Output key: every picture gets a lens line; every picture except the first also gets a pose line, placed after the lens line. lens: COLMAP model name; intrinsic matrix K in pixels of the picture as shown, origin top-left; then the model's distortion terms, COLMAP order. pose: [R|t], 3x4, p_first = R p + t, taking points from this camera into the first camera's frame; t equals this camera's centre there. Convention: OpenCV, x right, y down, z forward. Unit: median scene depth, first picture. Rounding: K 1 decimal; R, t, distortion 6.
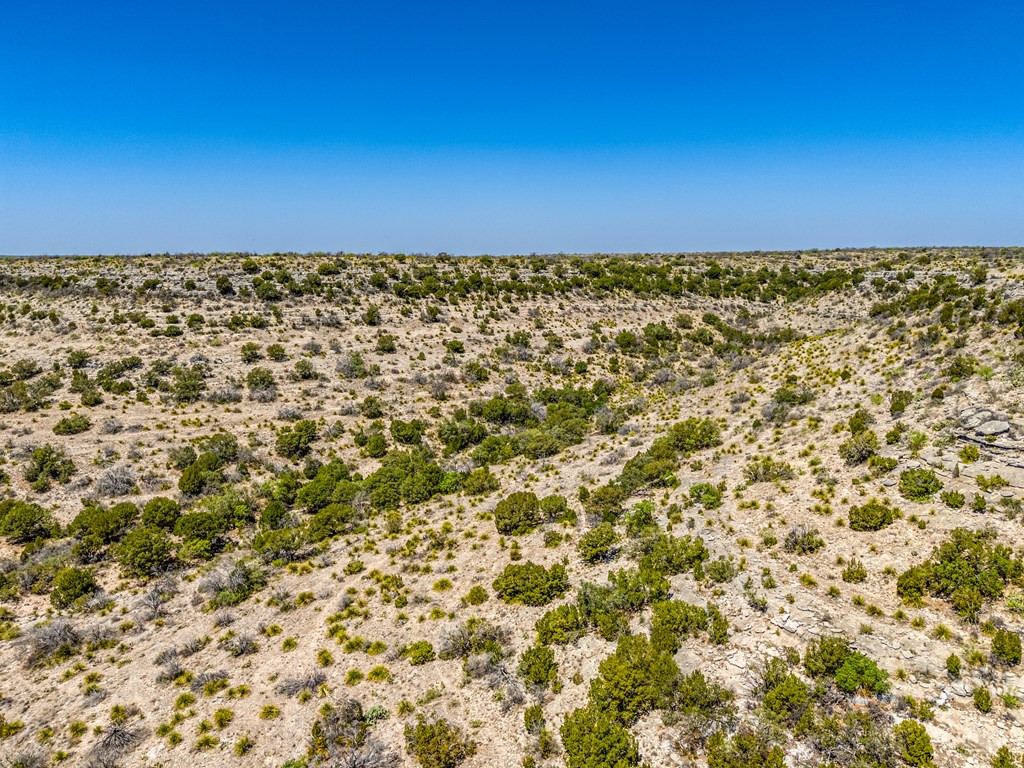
lens RADIAL K [[753.2, 0, 513.6], [0, 753.2, 383.7], [0, 0, 1]] dist [-0.000659, -0.001425]
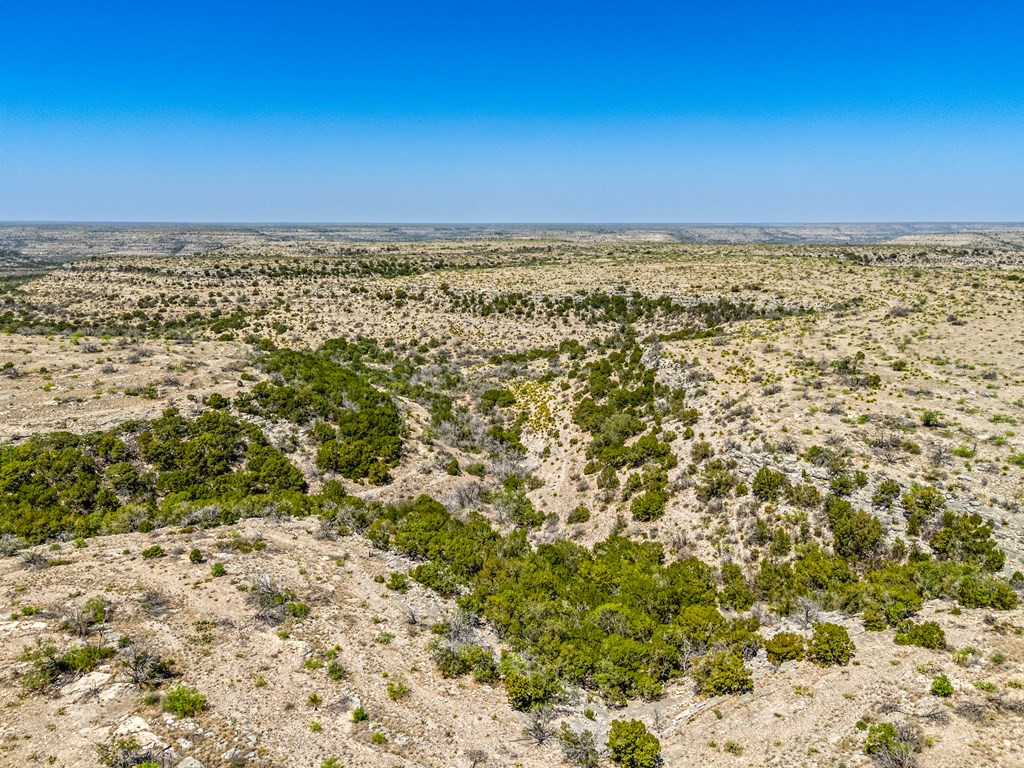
lens RADIAL K [[753.2, 0, 510.7], [0, 753.2, 384.4], [0, 0, 1]] dist [-0.000659, -0.001425]
pose [[0.997491, 0.019780, -0.067976, 1.106897], [-0.016565, 0.998732, 0.047536, 0.162547], [0.068830, -0.046291, 0.996554, -2.067947]]
